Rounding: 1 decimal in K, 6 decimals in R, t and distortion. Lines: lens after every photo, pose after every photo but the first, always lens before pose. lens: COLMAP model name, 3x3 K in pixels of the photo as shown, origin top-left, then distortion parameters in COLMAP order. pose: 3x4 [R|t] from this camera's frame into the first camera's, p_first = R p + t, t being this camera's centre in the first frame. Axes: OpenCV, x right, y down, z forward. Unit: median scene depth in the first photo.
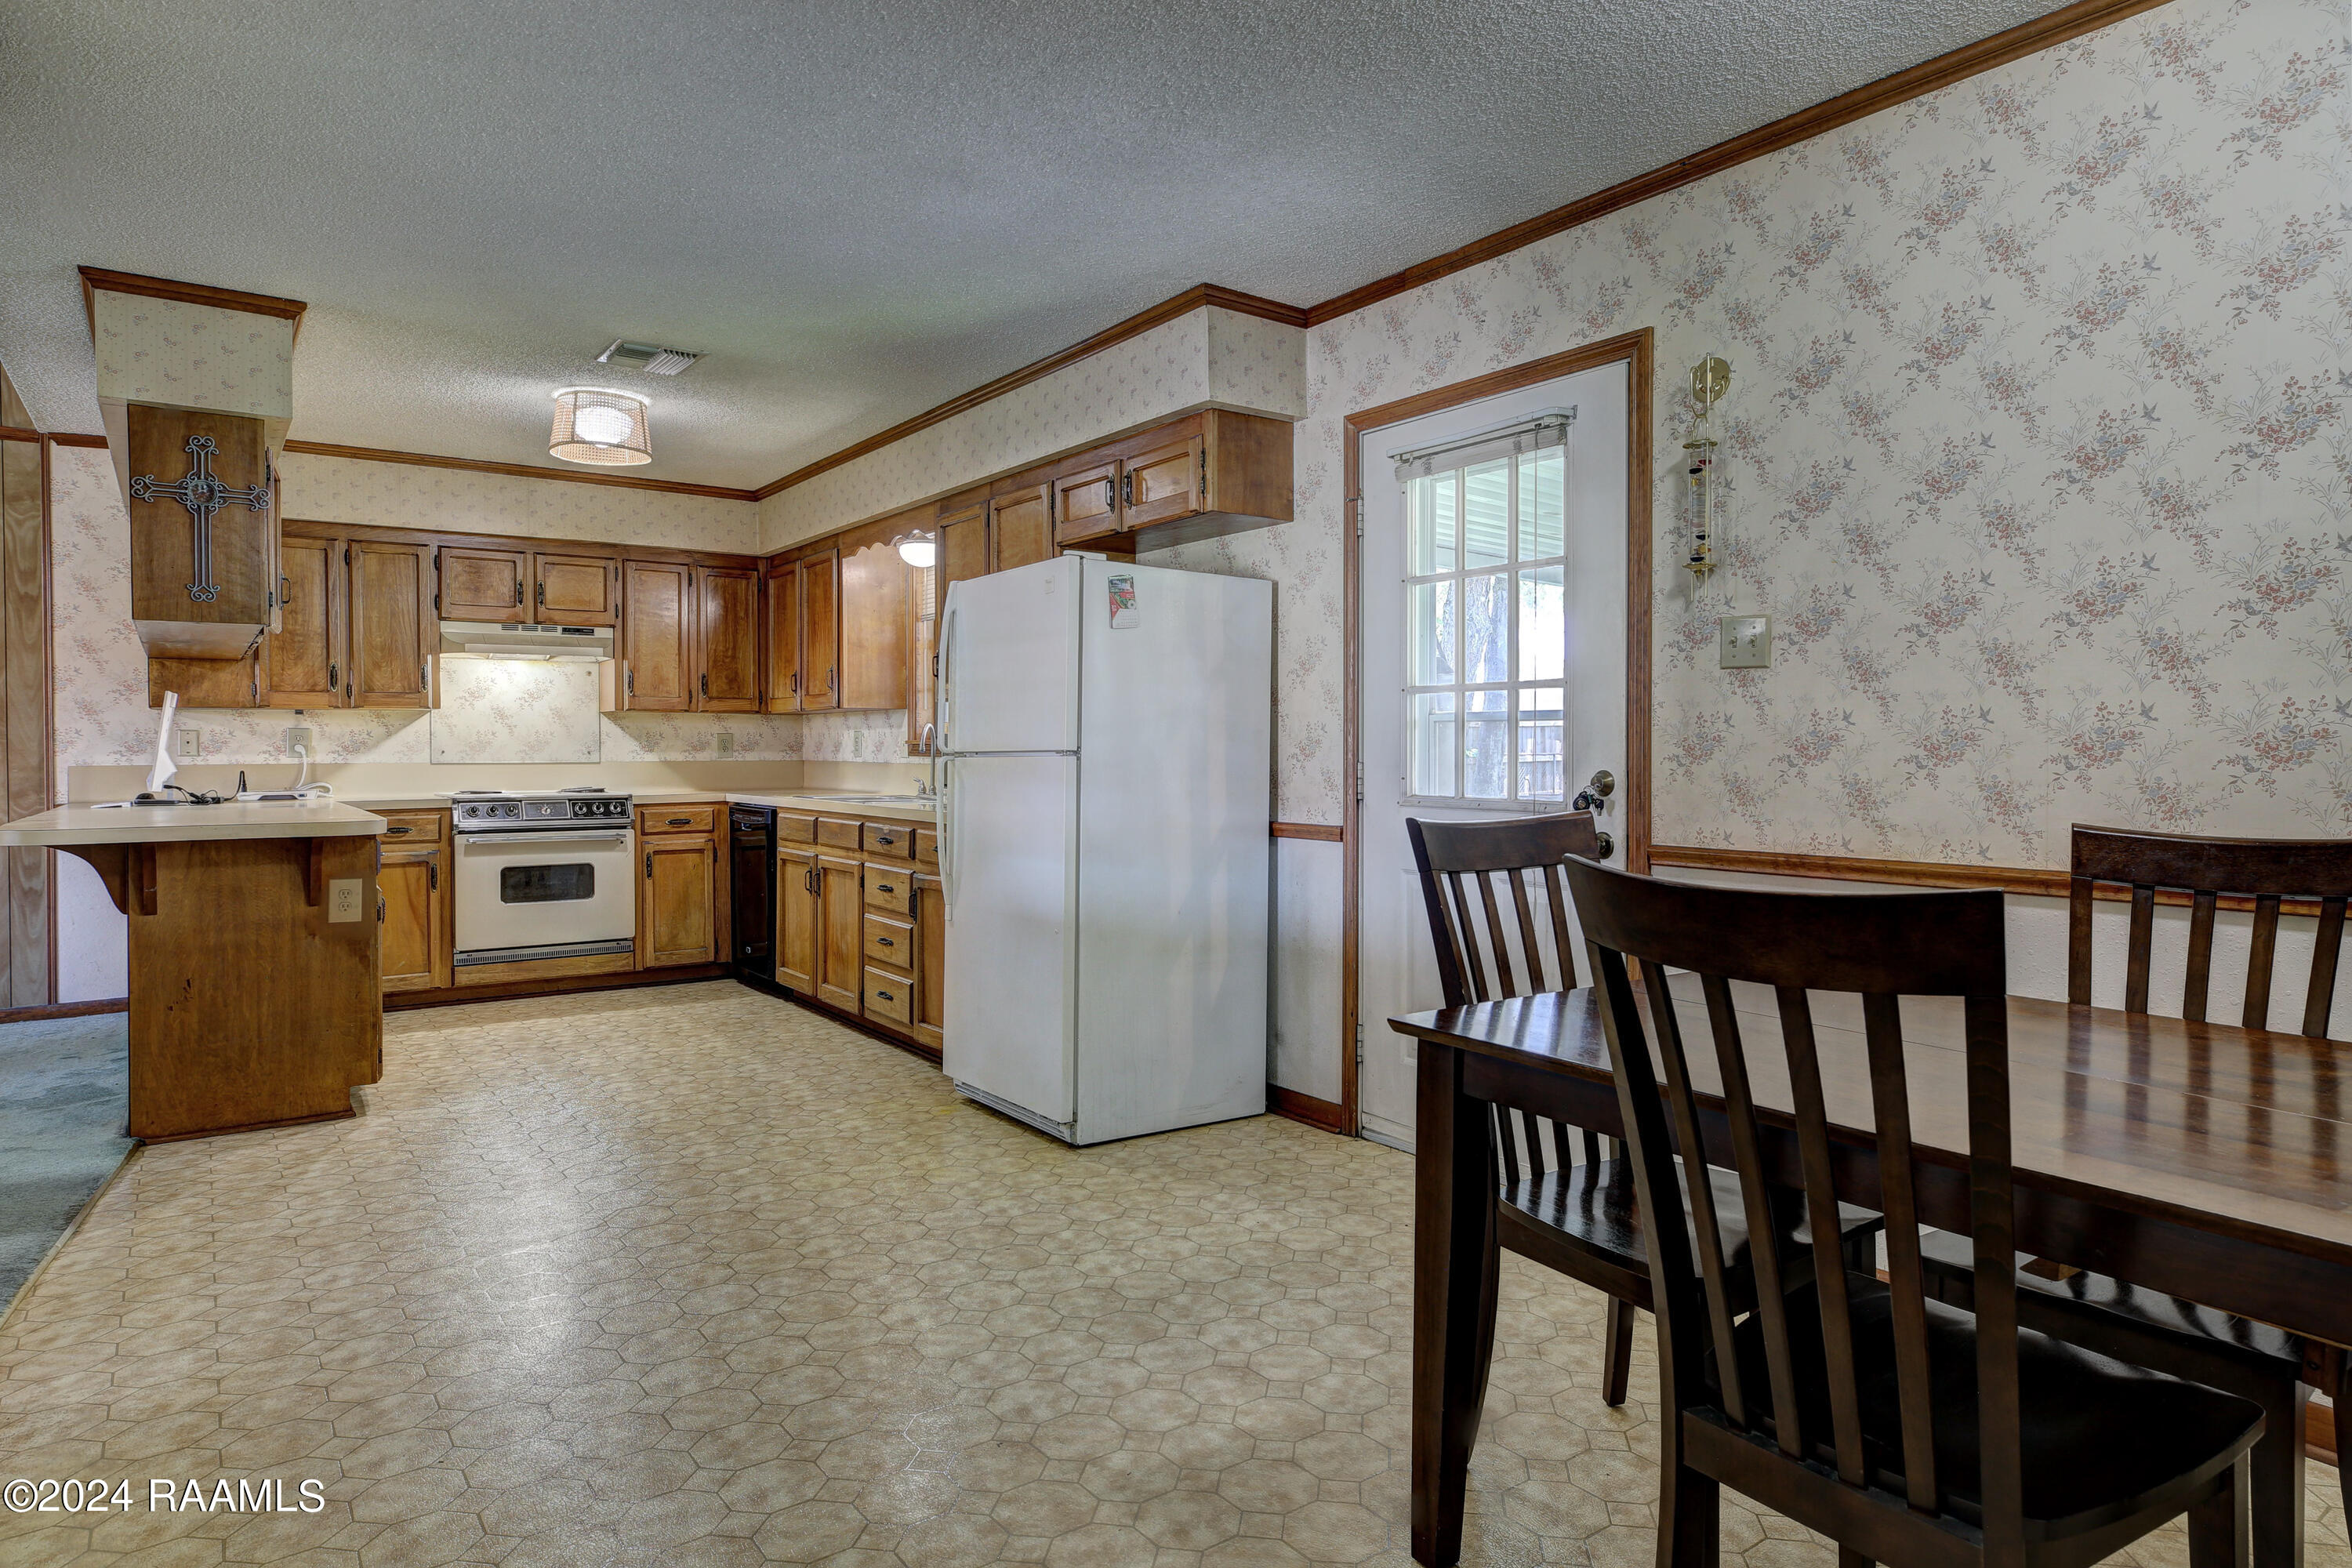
lens RADIAL K [[1388.2, 0, 1179.2], [0, 1388.2, 779.2], [0, 0, 1]] dist [0.006420, 0.001435]
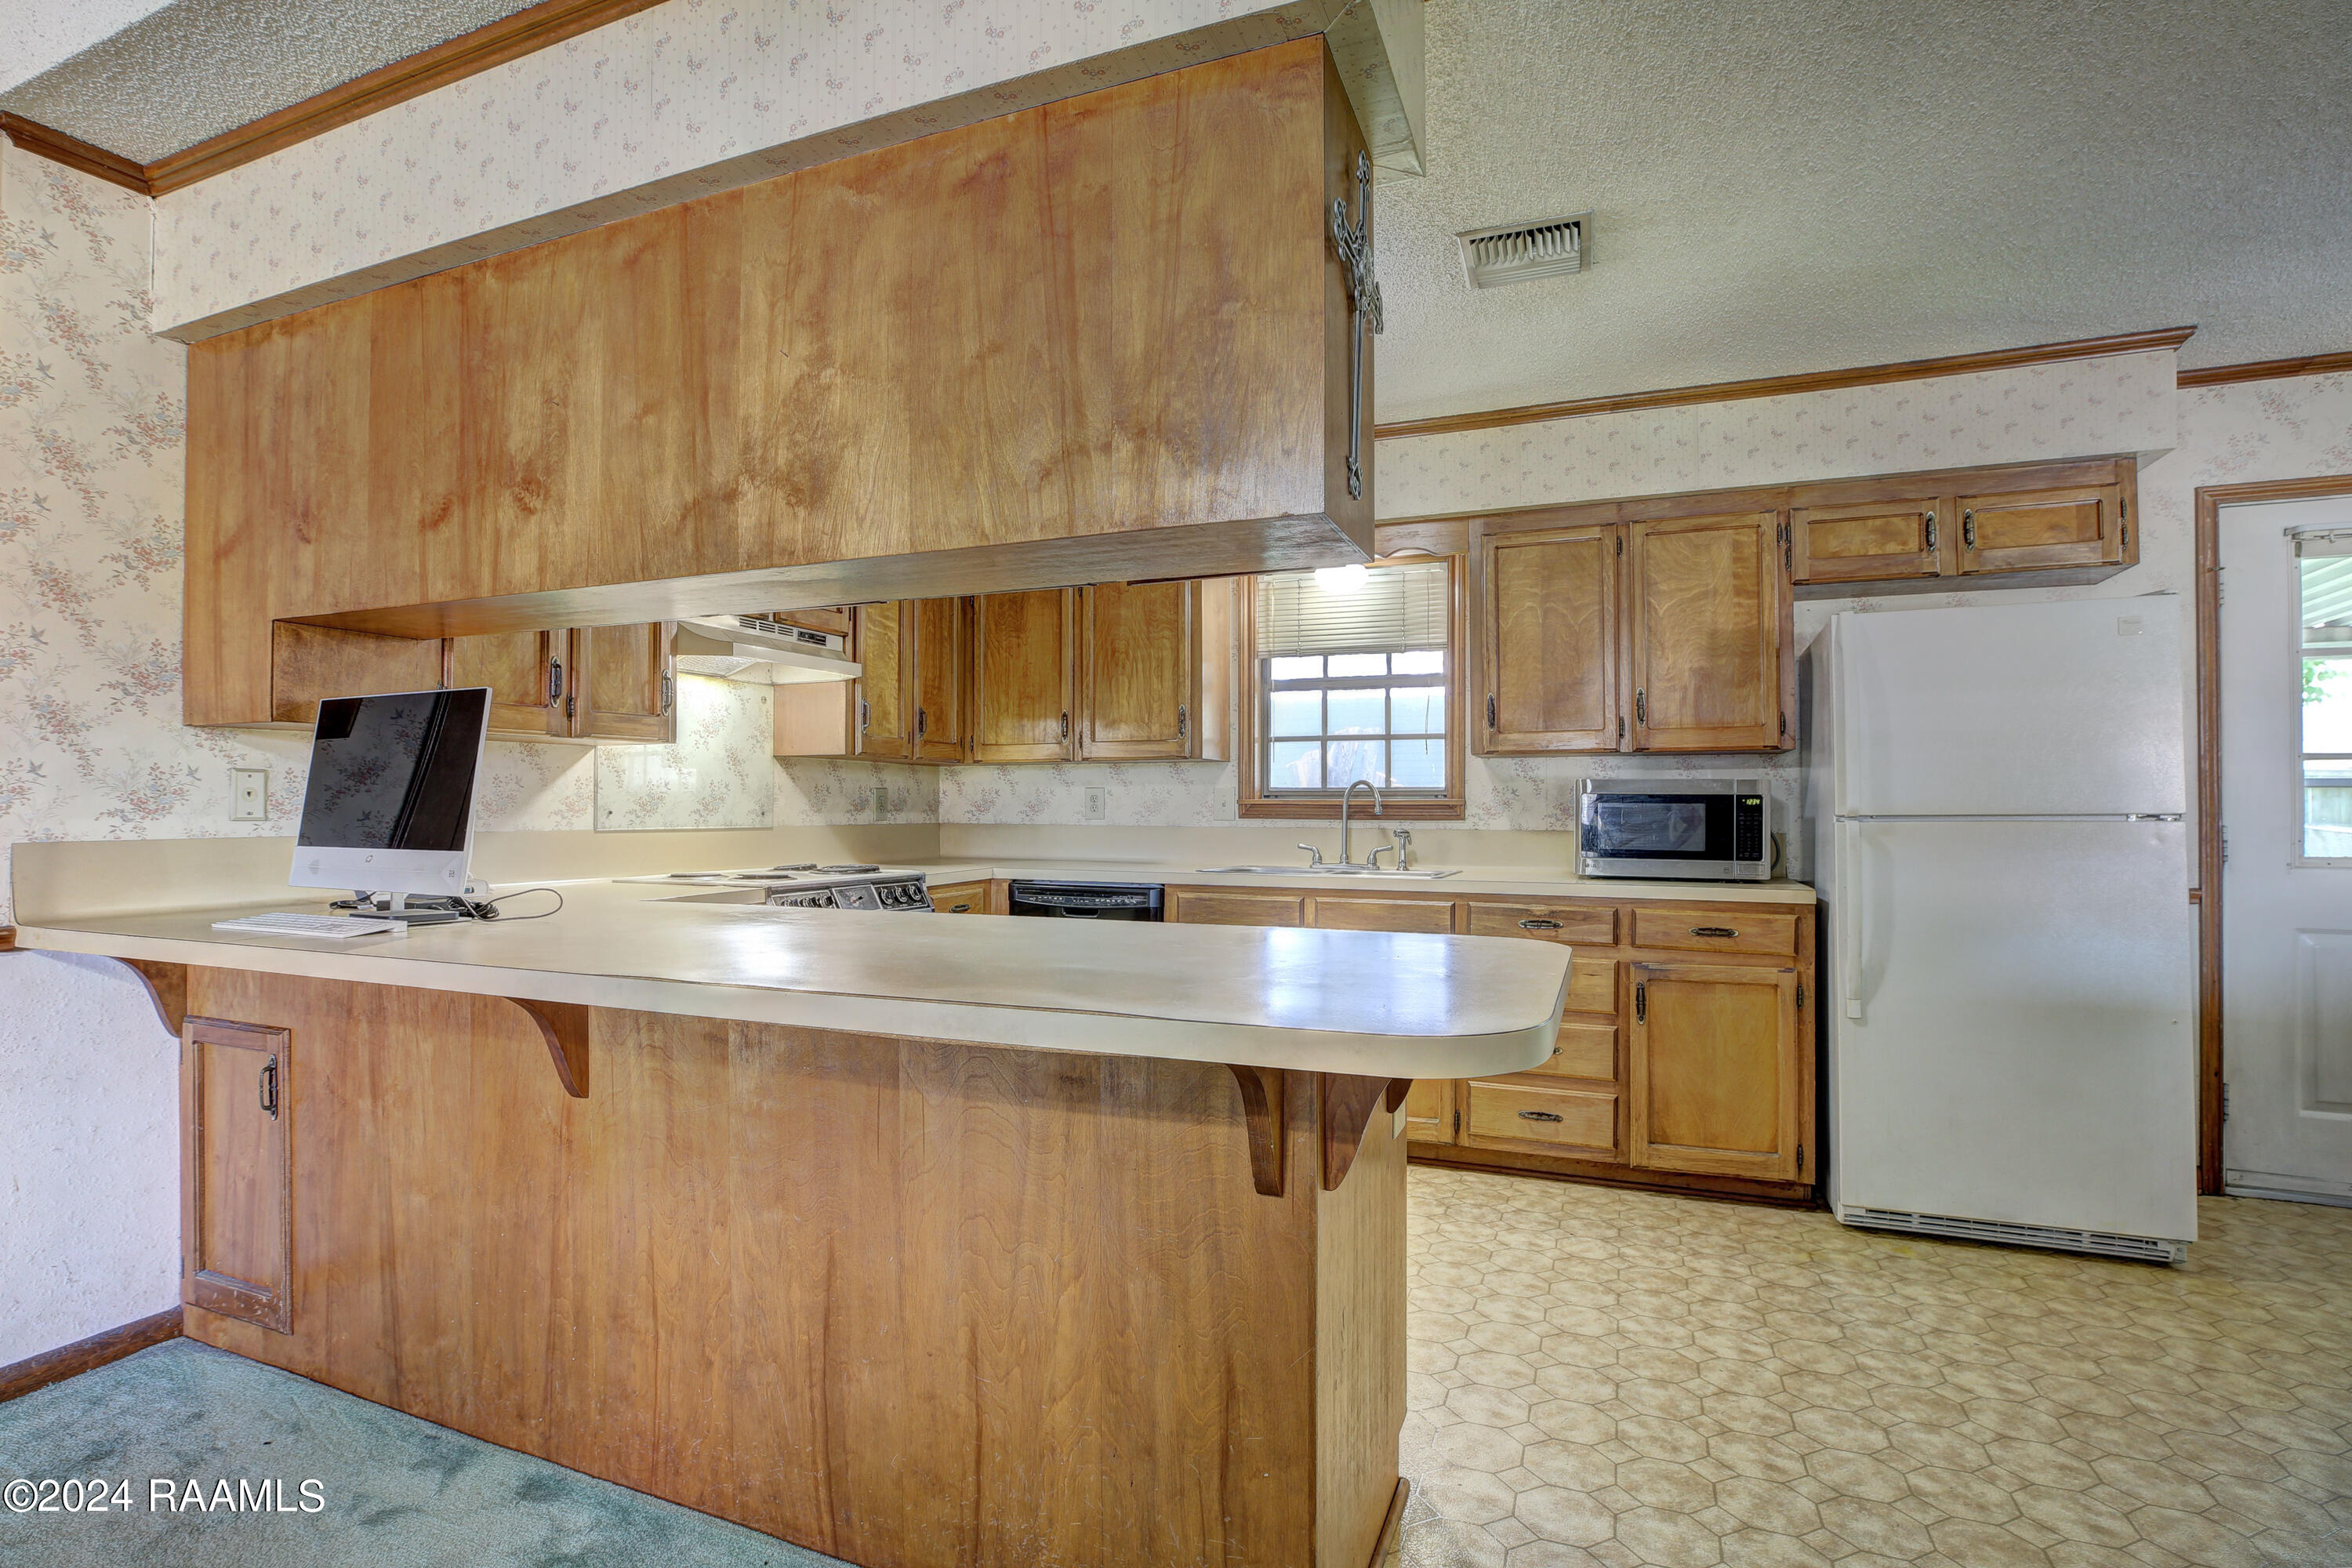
lens RADIAL K [[1147.0, 0, 1176.3], [0, 1147.0, 801.5], [0, 0, 1]] dist [-0.025176, 0.000411]
pose [[0.849502, 0.006845, 0.527541, -0.592713], [0.008021, 0.999633, -0.025888, -0.009270], [-0.527524, 0.026223, 0.849135, 0.435245]]
